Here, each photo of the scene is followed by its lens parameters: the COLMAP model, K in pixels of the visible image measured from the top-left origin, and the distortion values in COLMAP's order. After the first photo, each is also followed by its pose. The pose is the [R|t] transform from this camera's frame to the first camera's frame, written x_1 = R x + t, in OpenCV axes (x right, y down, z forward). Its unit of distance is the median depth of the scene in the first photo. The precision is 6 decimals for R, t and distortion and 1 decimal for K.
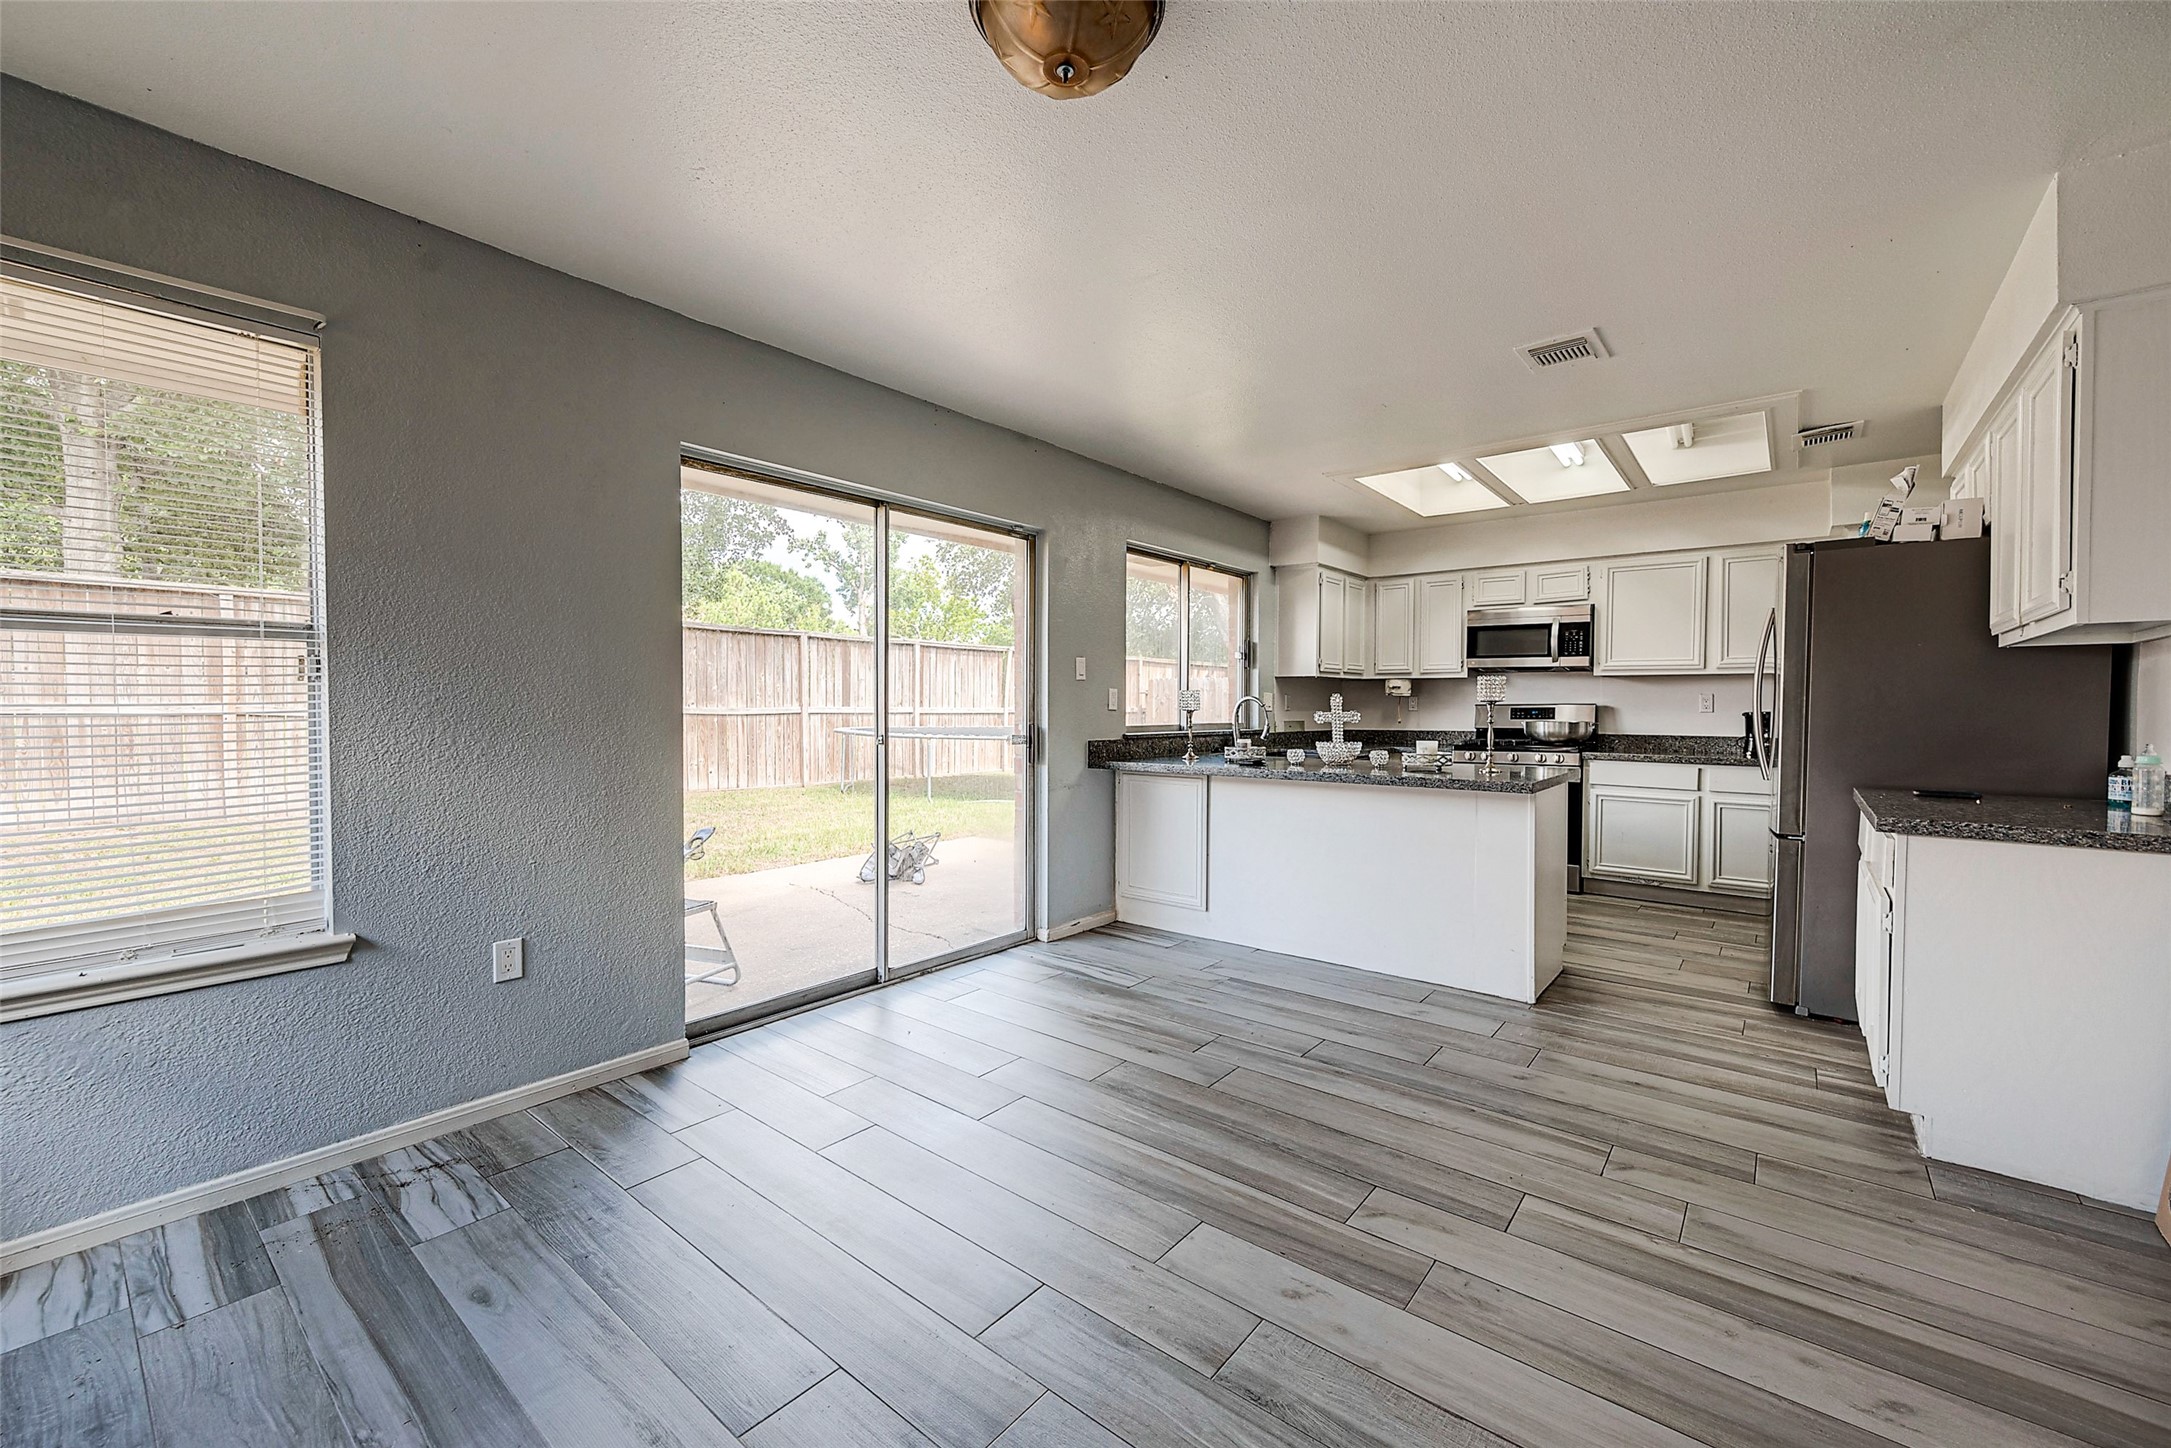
lens RADIAL K [[874.0, 0, 1078.5], [0, 874.0, 719.9], [0, 0, 1]] dist [0.001009, -0.000047]
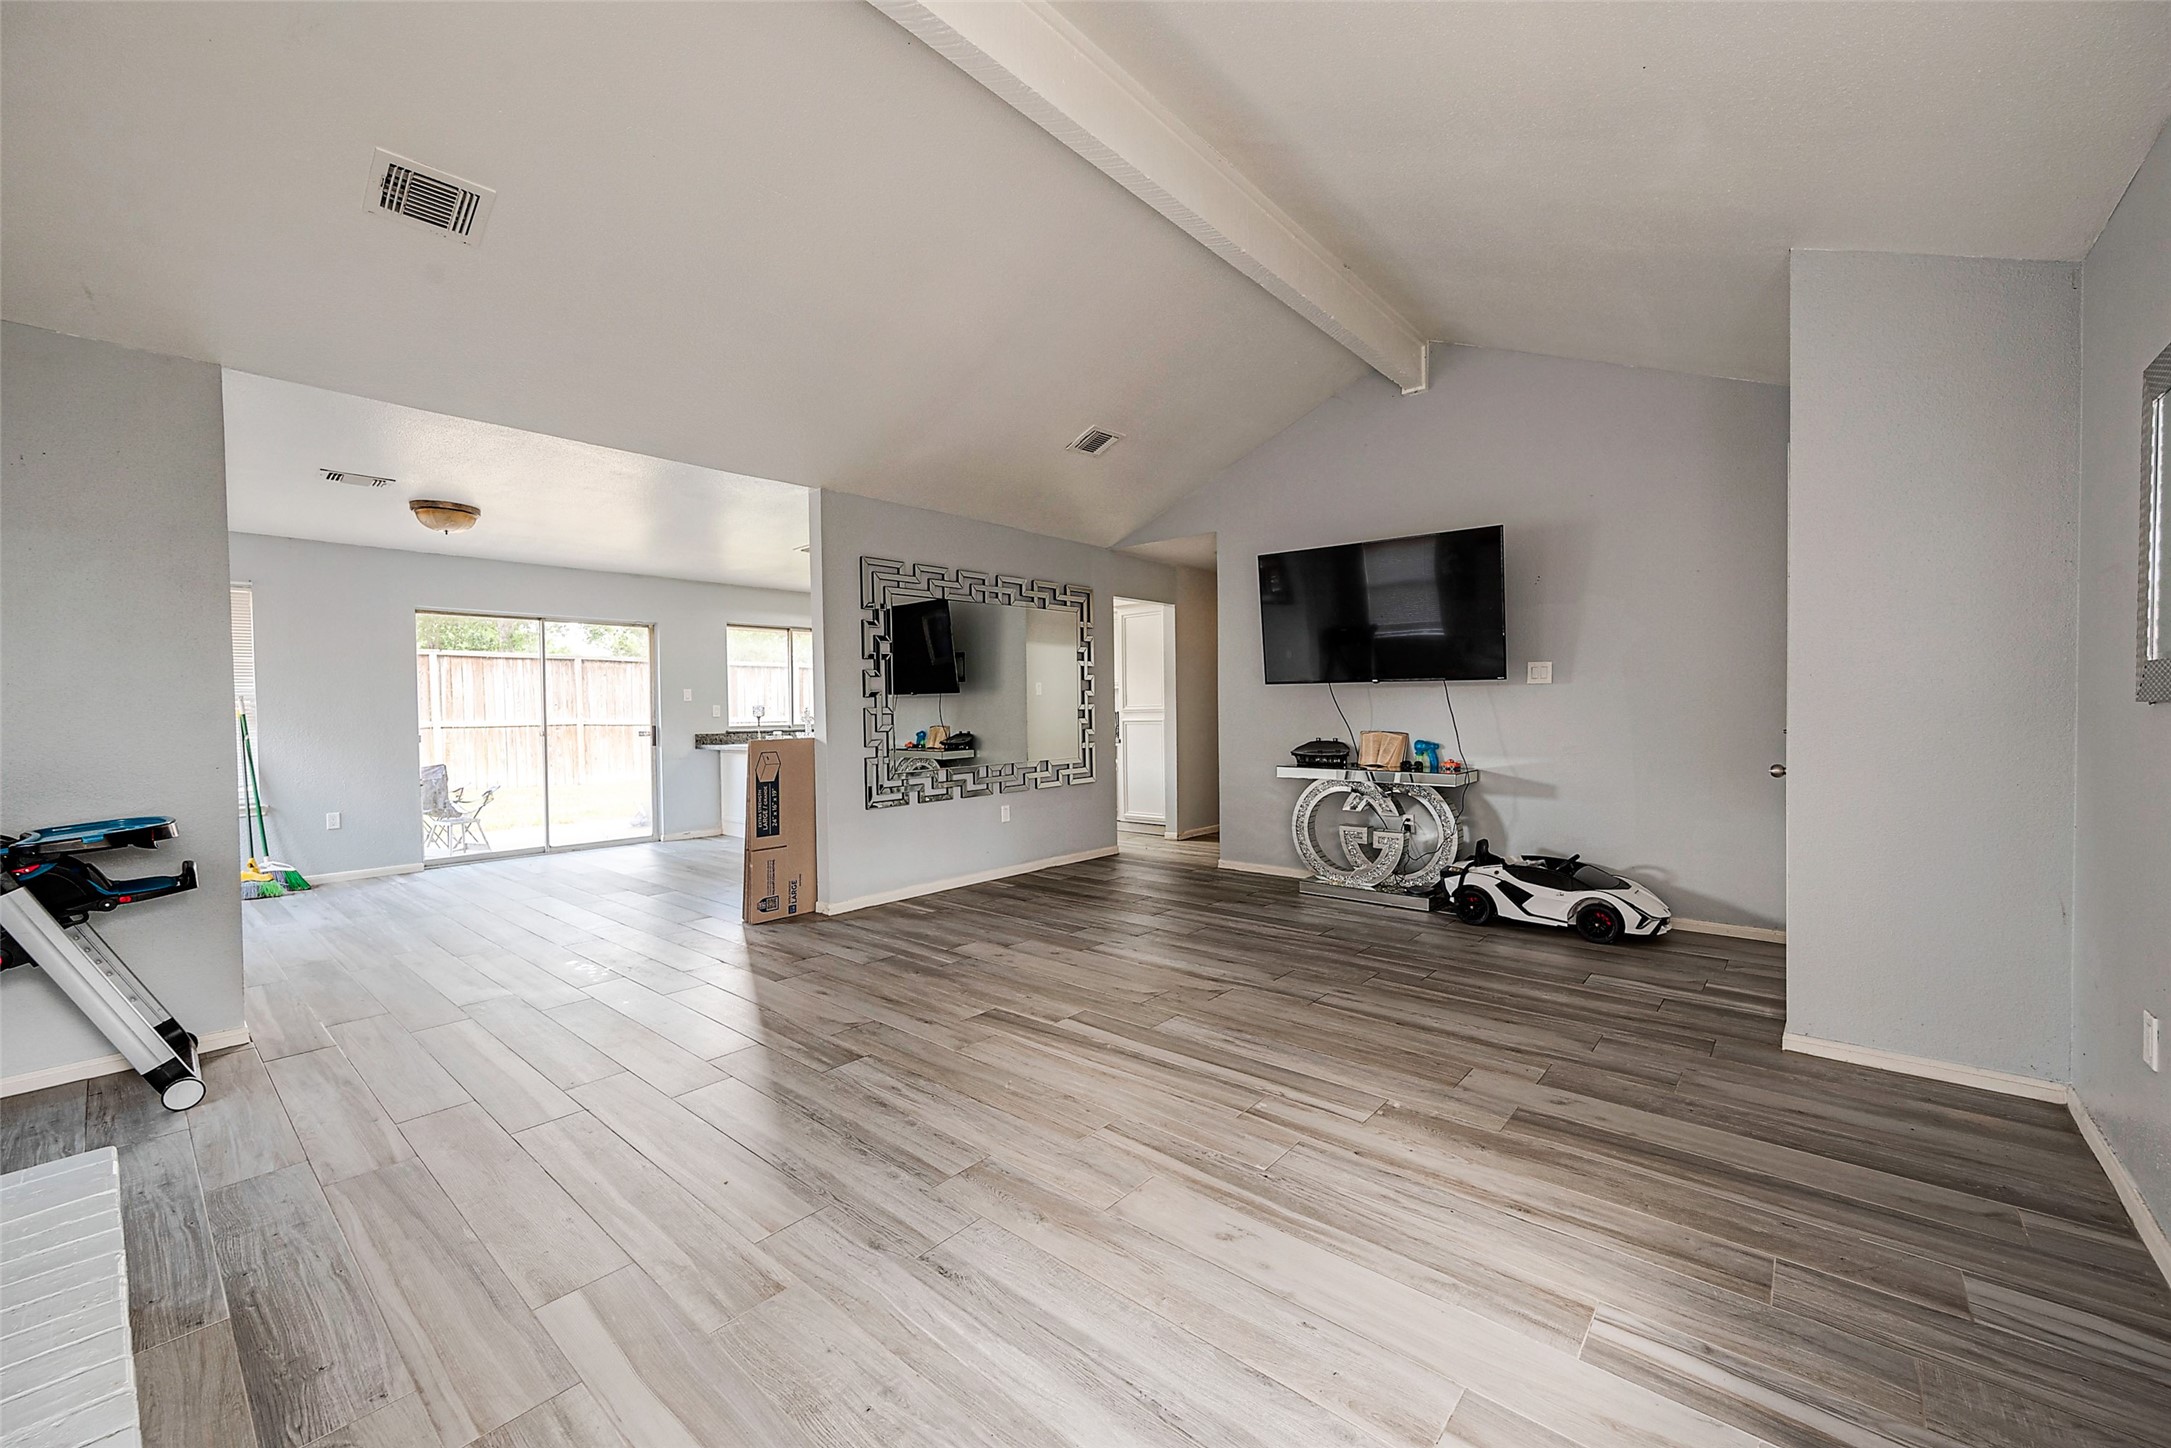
lens RADIAL K [[856.3, 0, 1085.5], [0, 856.3, 724.0], [0, 0, 1]] dist [0.000074, -0.000220]
pose [[0.999589, -0.018921, -0.021514, 0.701840], [0.018910, 0.999821, -0.000697, 0.015361], [0.021523, 0.000290, 0.999768, -0.630418]]
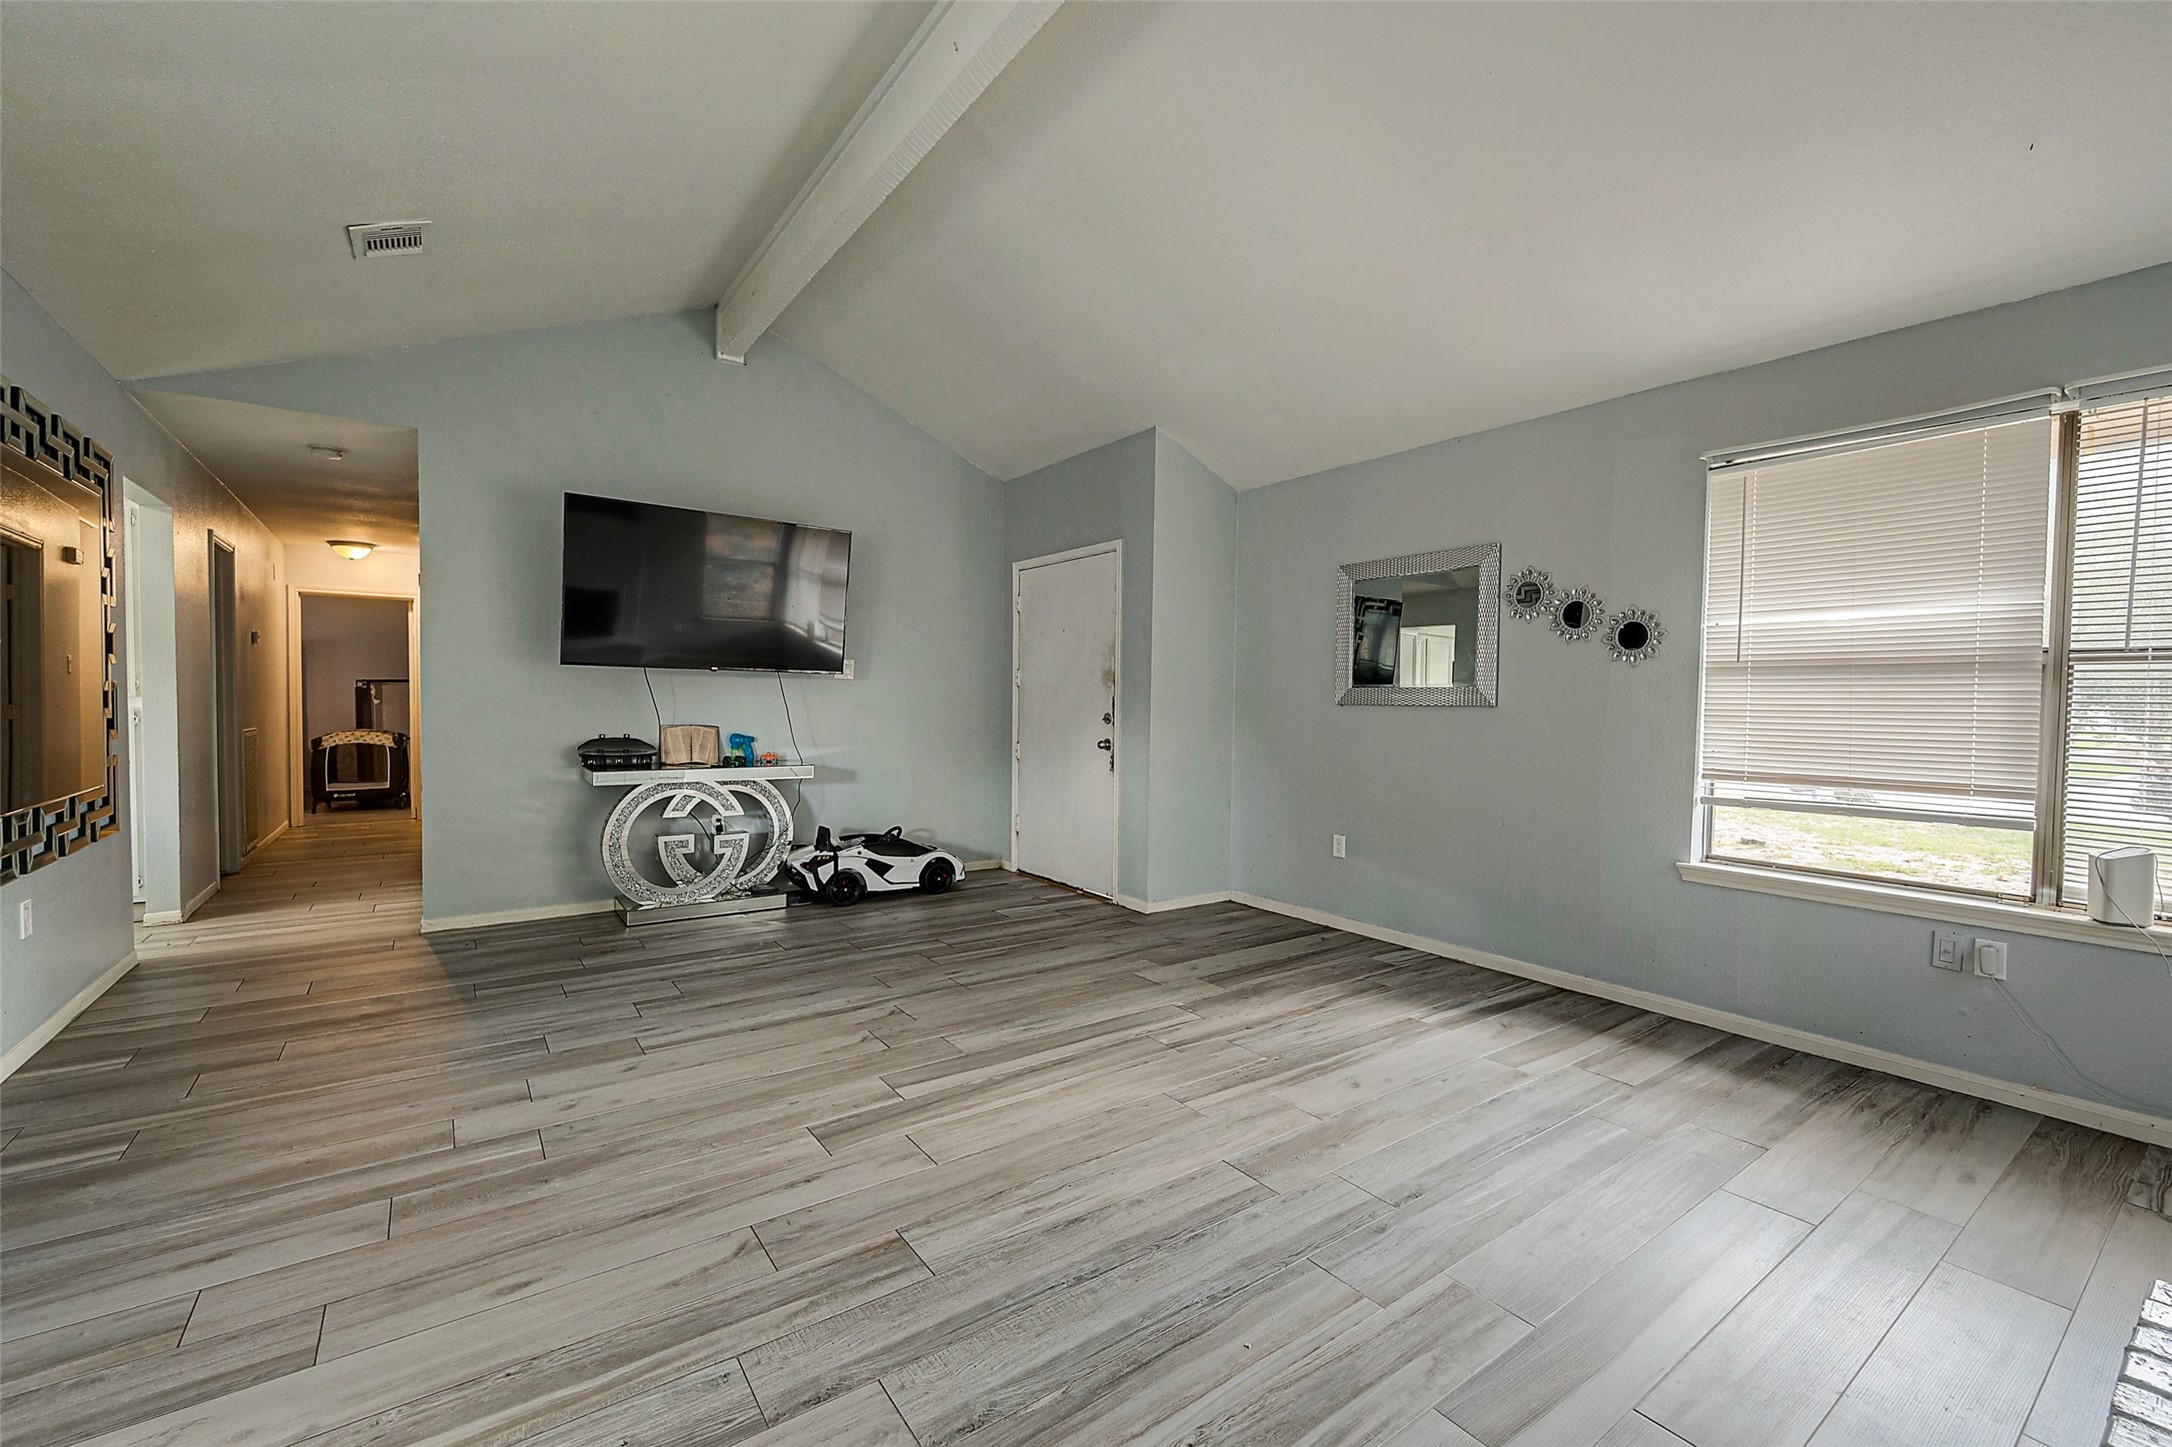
lens RADIAL K [[902.8, 0, 1092.7], [0, 902.8, 723.4], [0, 0, 1]] dist [-0.000336, 0.000055]
pose [[0.247566, -0.030650, 0.968386, 0.236027], [0.008264, 0.999530, 0.029523, 0.004353], [-0.968836, 0.000693, 0.247703, -0.274060]]
